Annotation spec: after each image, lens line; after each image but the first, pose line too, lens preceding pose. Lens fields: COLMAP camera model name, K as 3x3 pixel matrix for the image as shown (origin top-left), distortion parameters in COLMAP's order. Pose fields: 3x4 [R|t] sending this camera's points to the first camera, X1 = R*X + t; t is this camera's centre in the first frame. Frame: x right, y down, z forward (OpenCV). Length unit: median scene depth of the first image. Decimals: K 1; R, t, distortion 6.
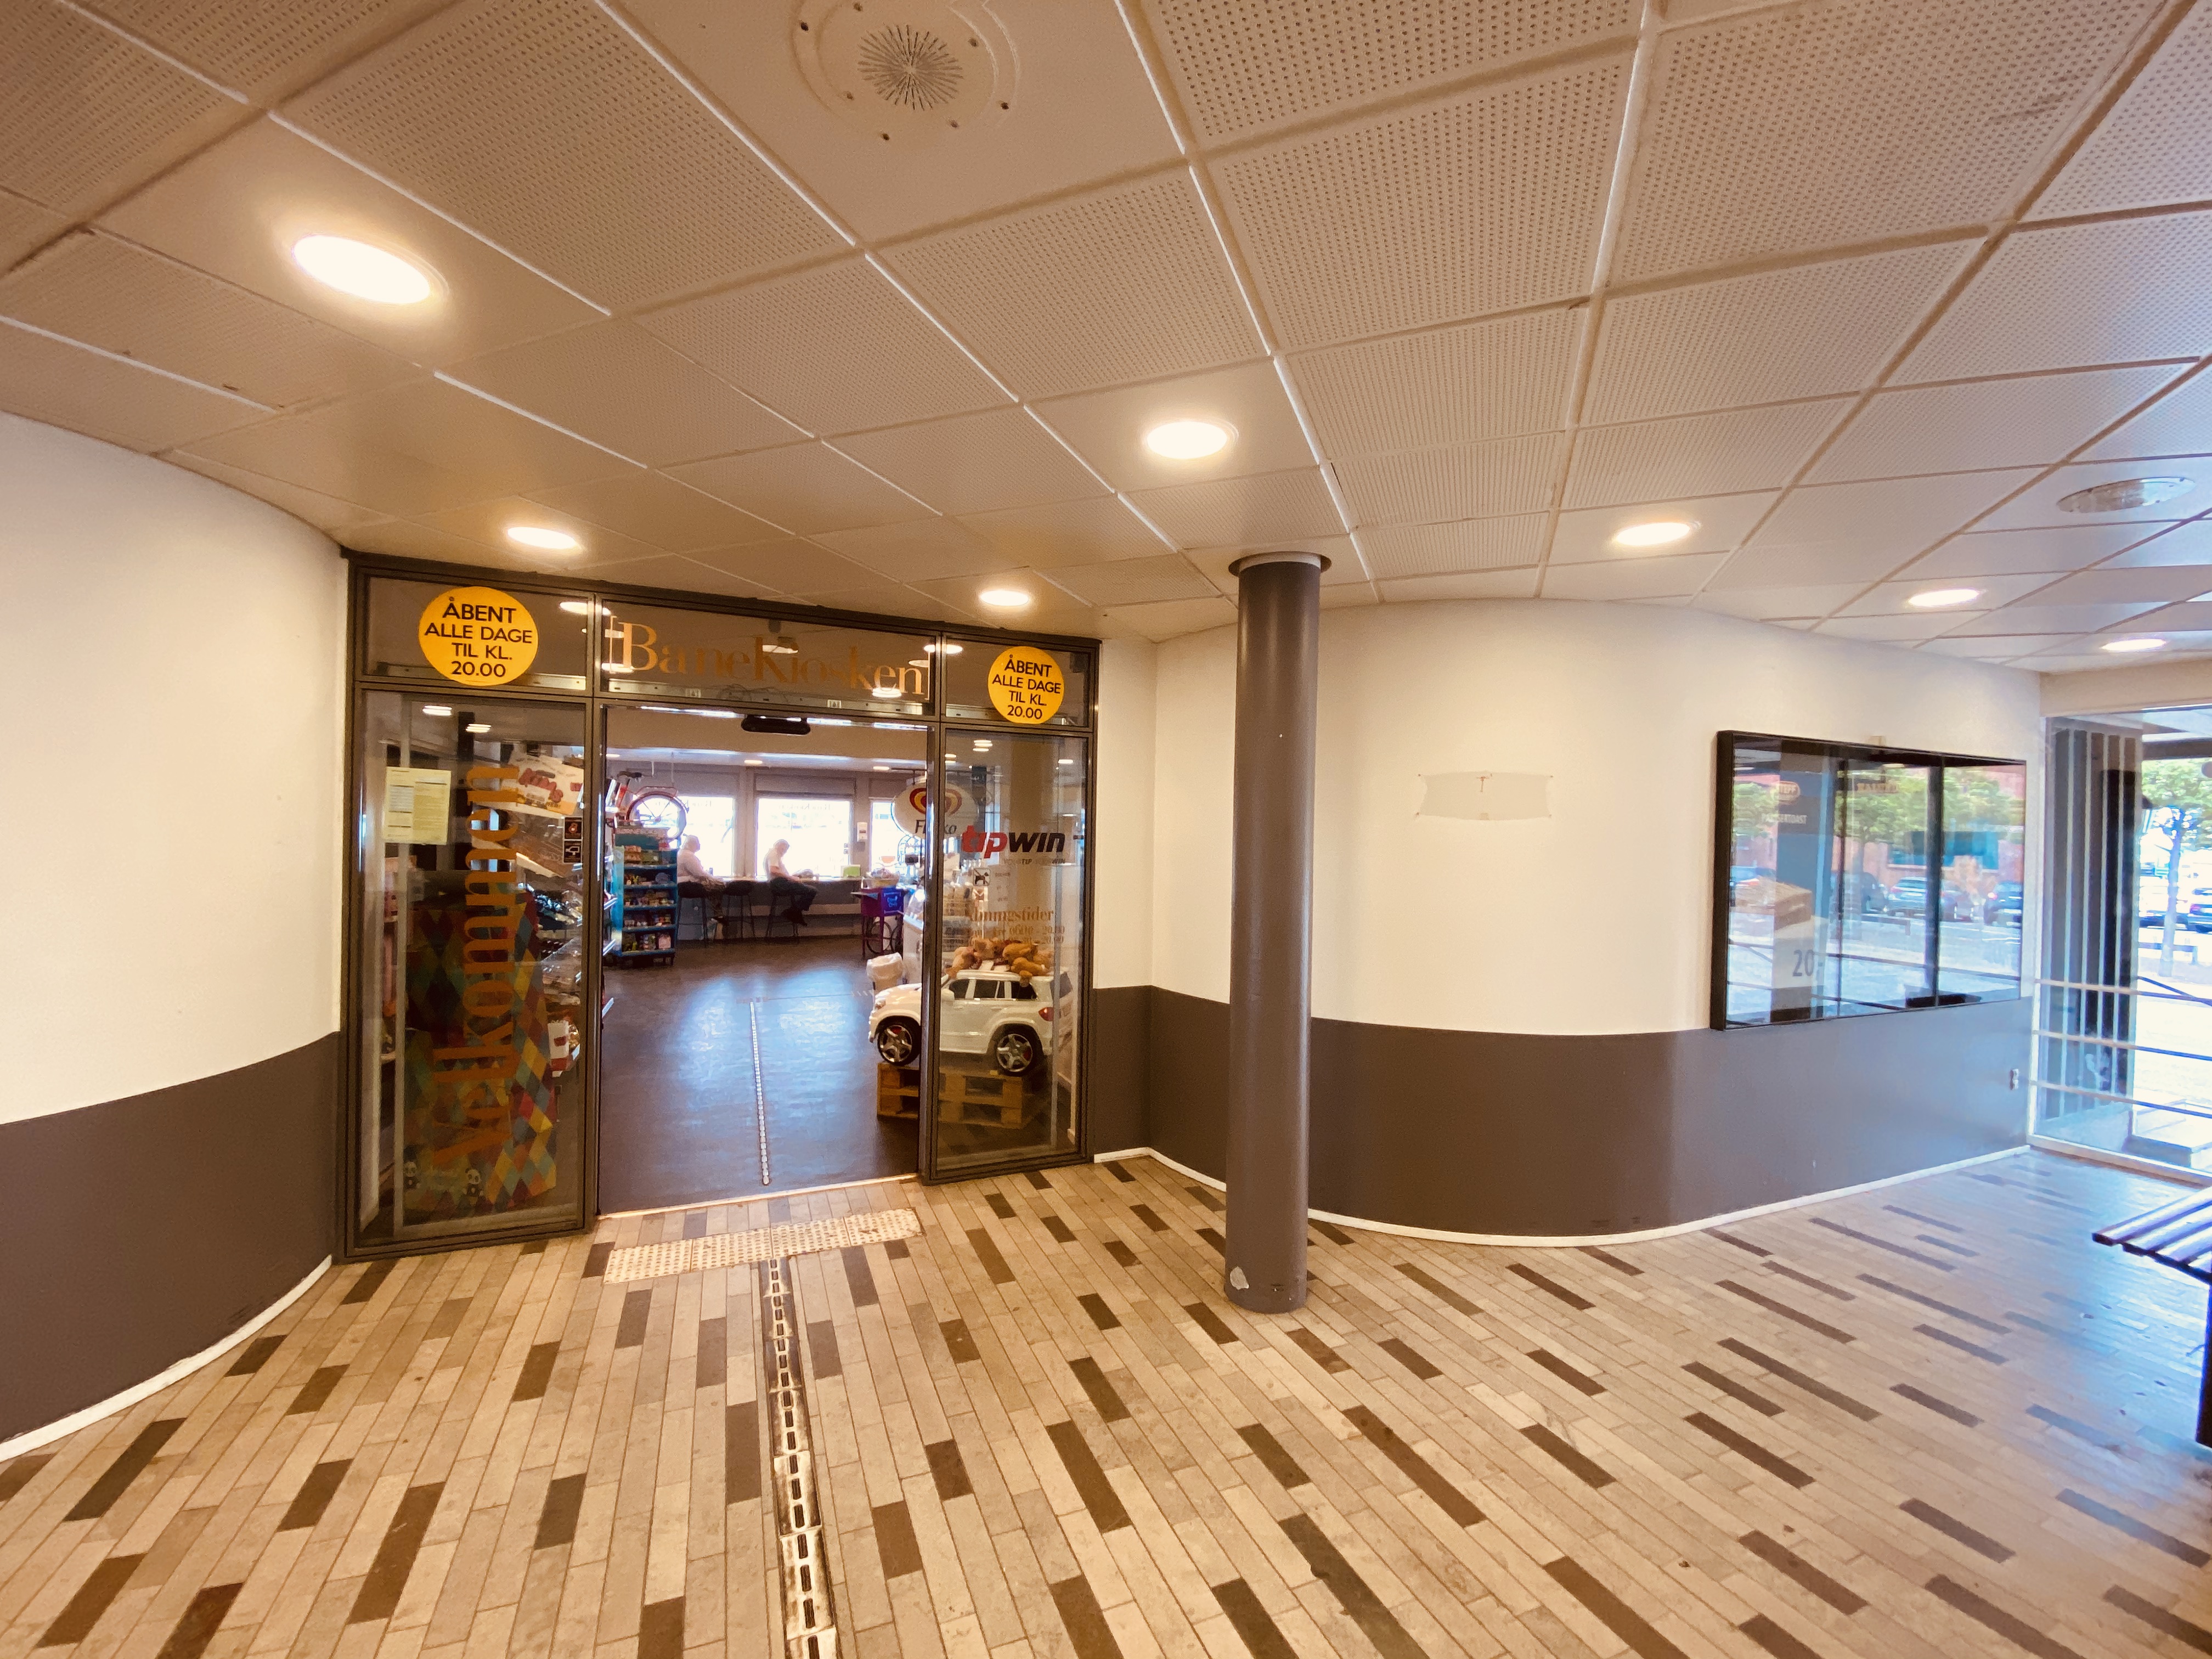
lens RADIAL K [[892.6, 0, 1100.5], [0, 892.6, 837.0], [0, 0, 1]] dist [0.003981, -0.008649]
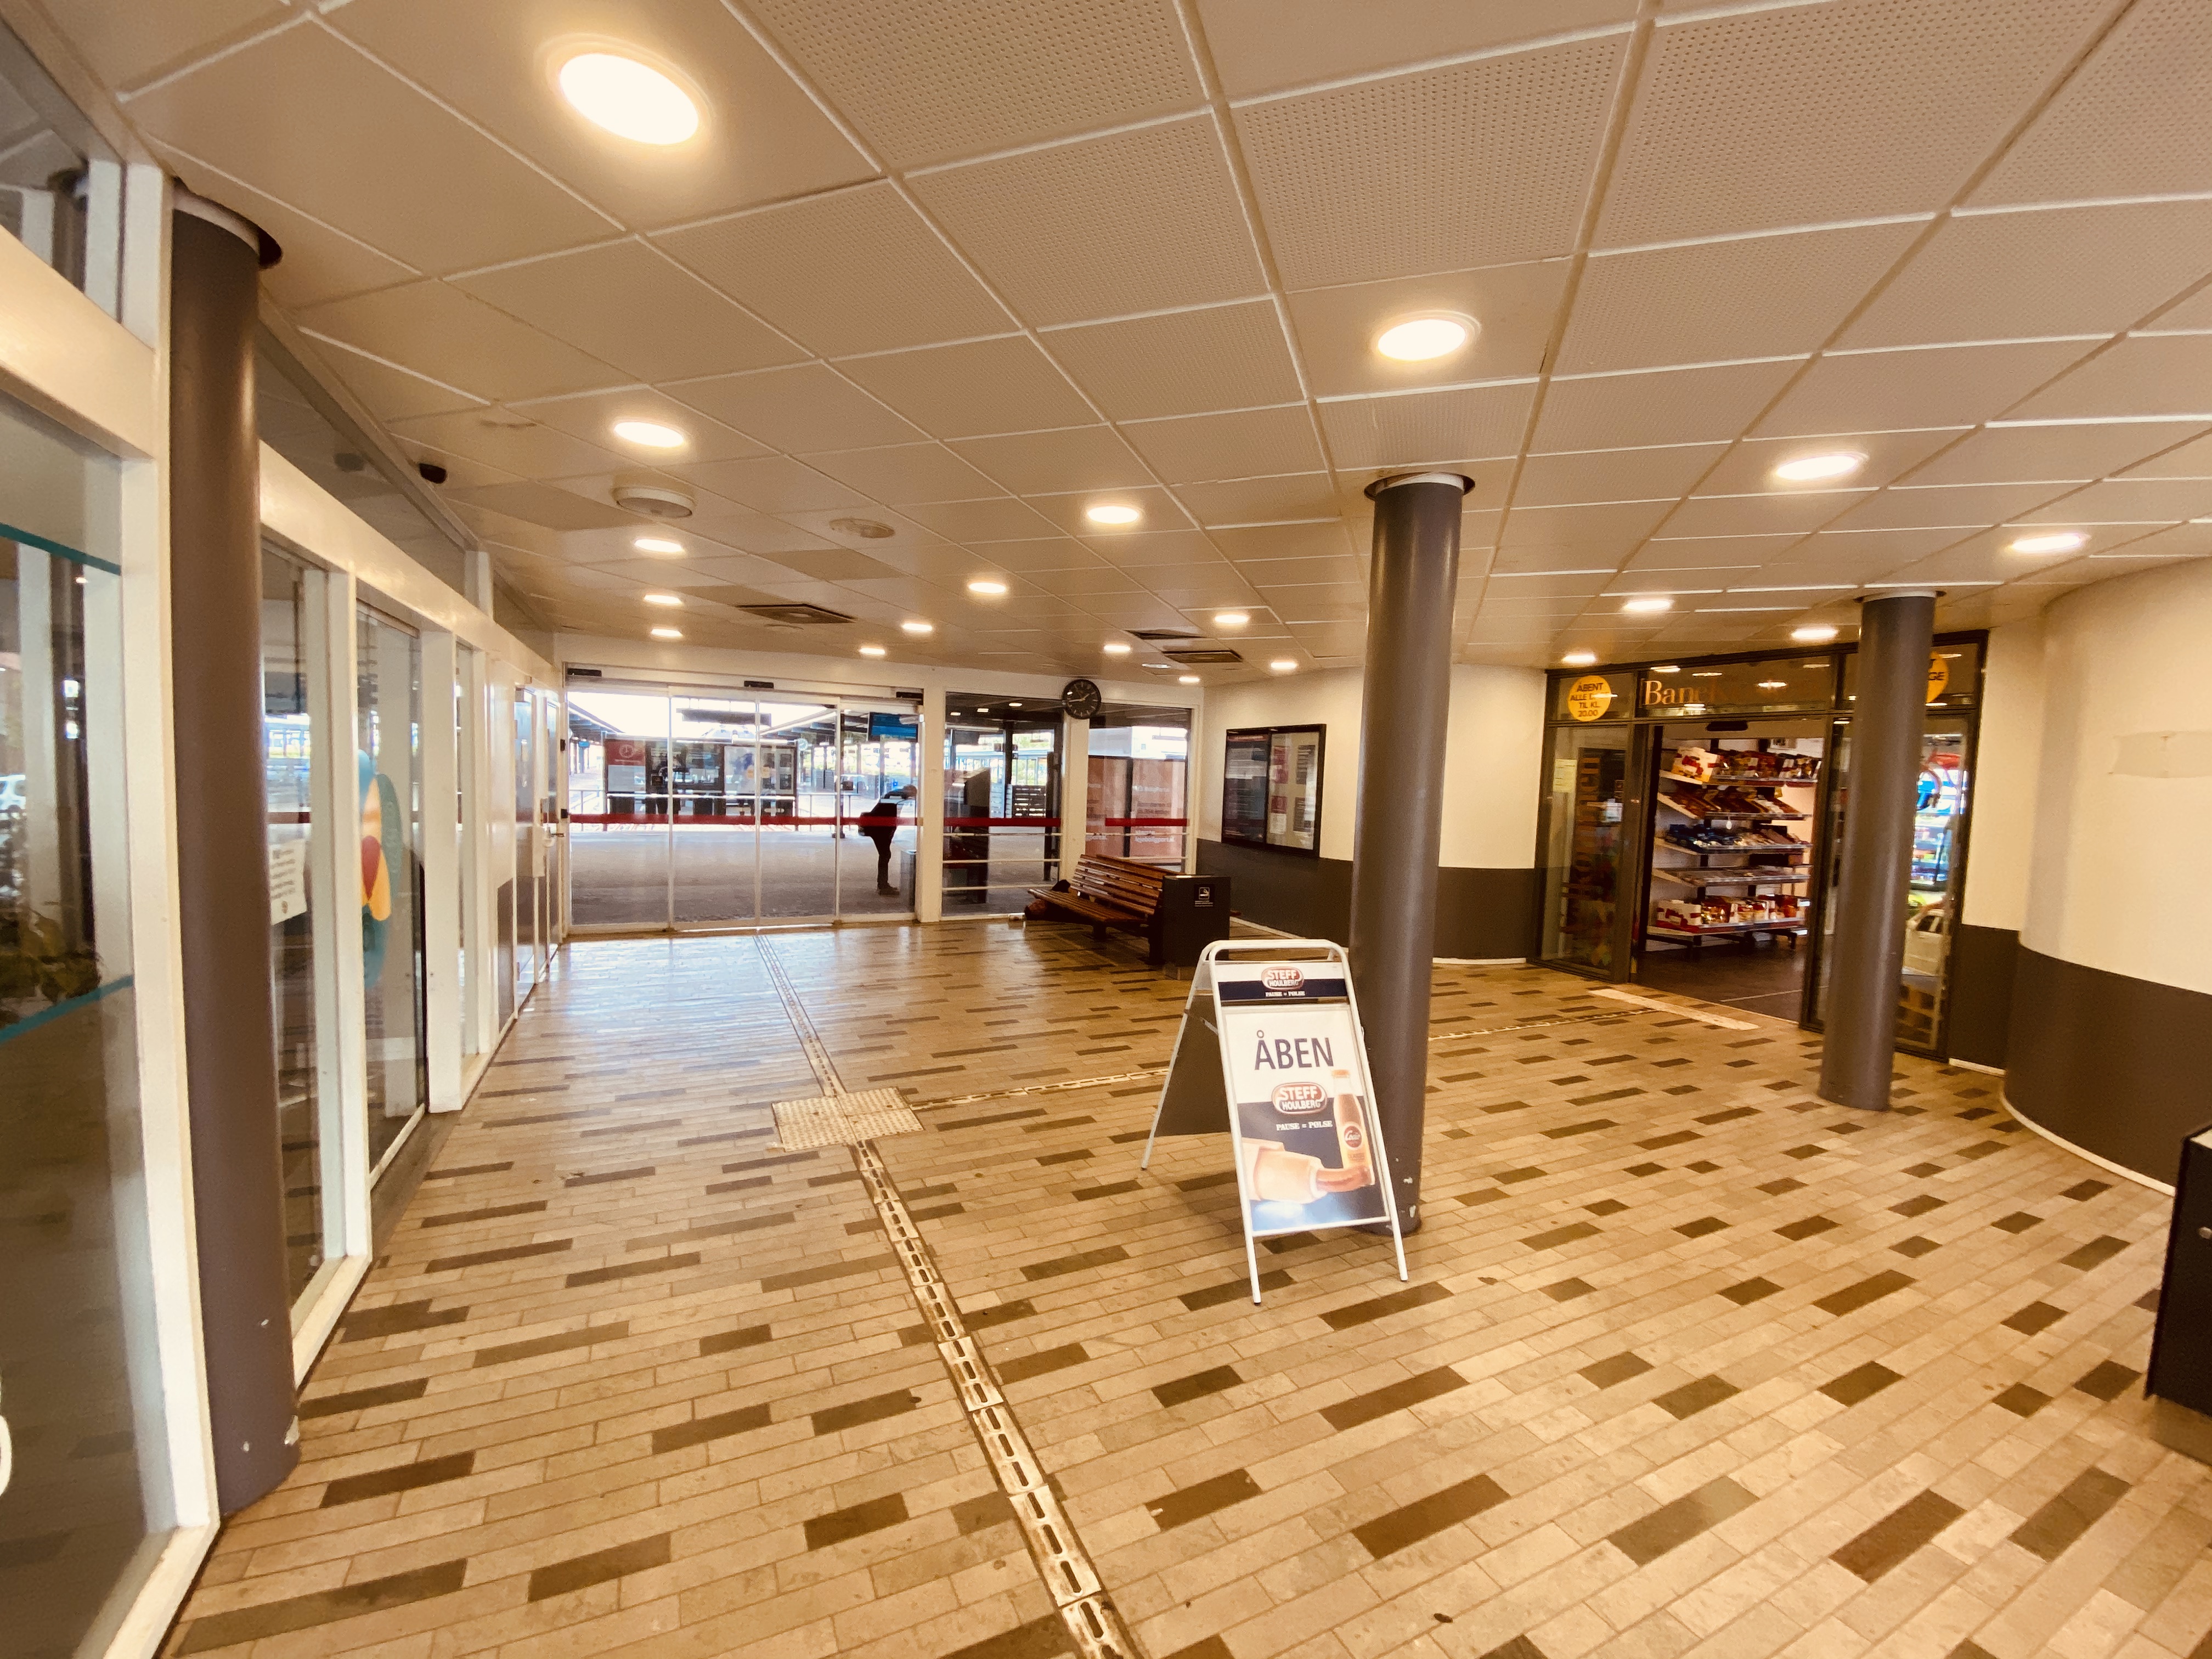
lens RADIAL K [[892.6, 0, 1100.6], [0, 892.6, 831.0], [0, 0, 1]] dist [0.003981, -0.008649]
pose [[0.049656, 0.048320, -0.997597, 1.520936], [-0.036111, 0.998263, 0.046555, 0.043891], [0.998113, 0.033713, 0.051314, -0.313058]]
